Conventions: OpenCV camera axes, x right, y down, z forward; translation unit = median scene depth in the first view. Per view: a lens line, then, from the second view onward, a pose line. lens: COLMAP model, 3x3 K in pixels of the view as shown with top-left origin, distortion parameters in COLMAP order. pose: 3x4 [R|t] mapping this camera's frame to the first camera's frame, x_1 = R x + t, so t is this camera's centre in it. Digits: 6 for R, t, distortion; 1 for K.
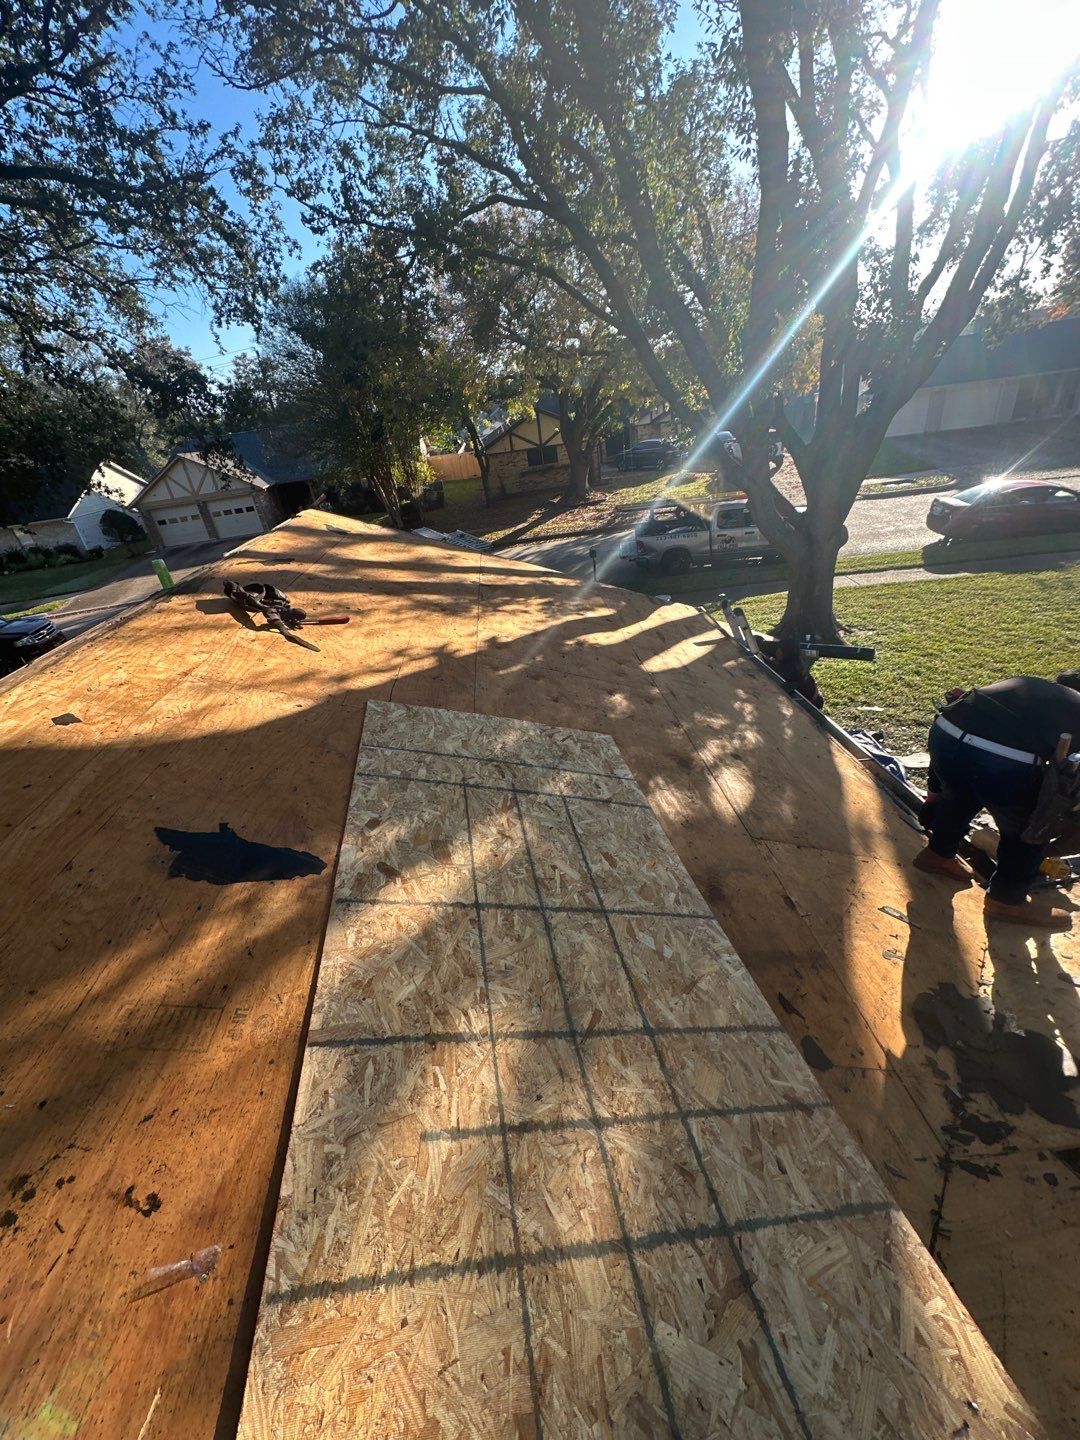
lens RADIAL K [[572.2, 0, 538.7], [0, 572.2, 725.1], [0, 0, 1]] dist [-0.002543, 0.000706]
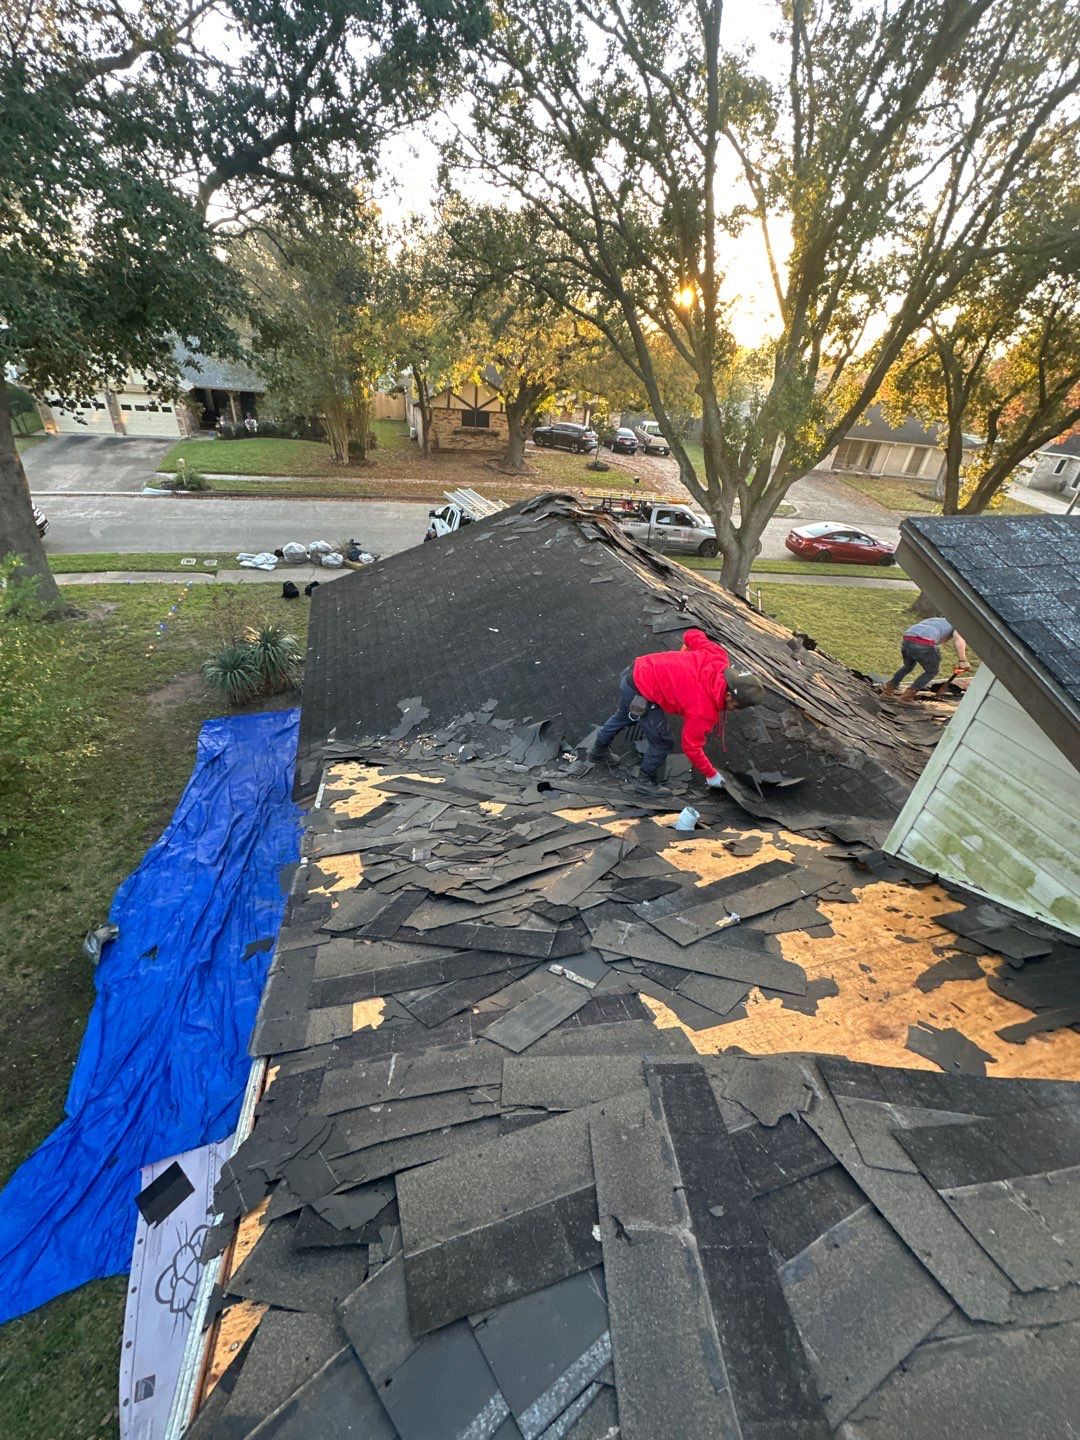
lens RADIAL K [[572.2, 0, 542.4], [0, 572.2, 721.5], [0, 0, 1]] dist [-0.002543, 0.000706]
pose [[0.956962, 0.068432, 0.282031, -0.179522], [-0.085742, 0.995088, 0.049484, 0.046177], [-0.277259, -0.071536, 0.958128, -0.149031]]
